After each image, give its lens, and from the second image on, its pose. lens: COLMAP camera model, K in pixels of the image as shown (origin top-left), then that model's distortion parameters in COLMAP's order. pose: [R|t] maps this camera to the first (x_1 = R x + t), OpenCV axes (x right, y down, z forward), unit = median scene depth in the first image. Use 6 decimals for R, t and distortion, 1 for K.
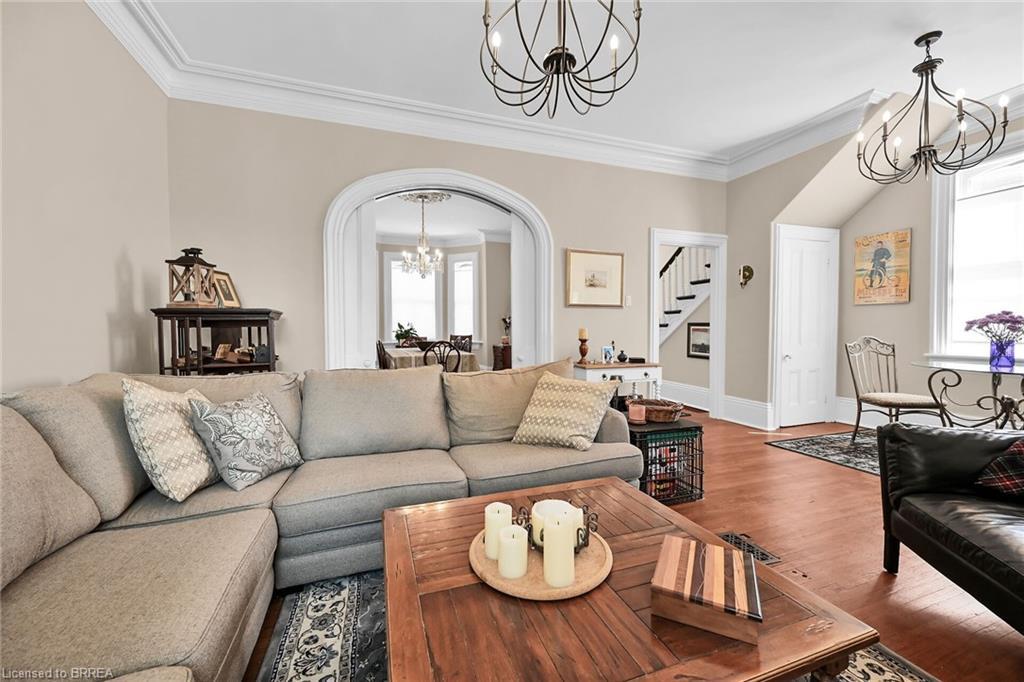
lens RADIAL K [[403.4, 0, 511.6], [0, 403.4, 339.2], [0, 0, 1]] dist [0.000750, 0.000322]
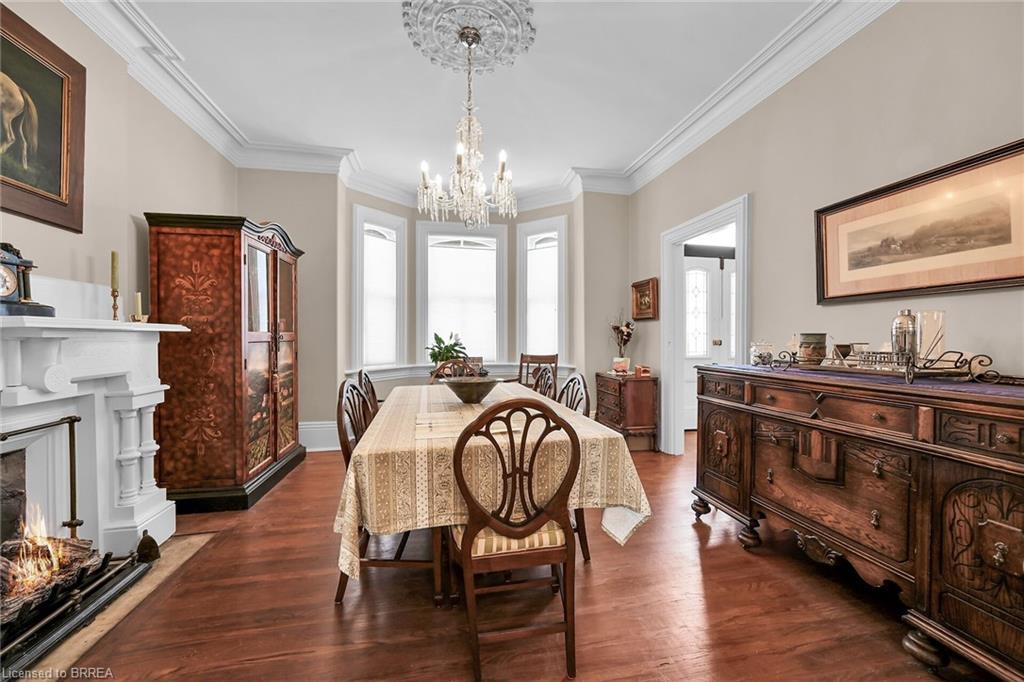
lens RADIAL K [[403.4, 0, 514.4], [0, 403.4, 341.4], [0, 0, 1]] dist [0.000750, 0.000322]
pose [[0.990114, 0.003867, -0.140212, -0.079626], [-0.006848, 0.999761, -0.020783, -0.017386], [0.140098, 0.021538, 0.989903, 0.421359]]
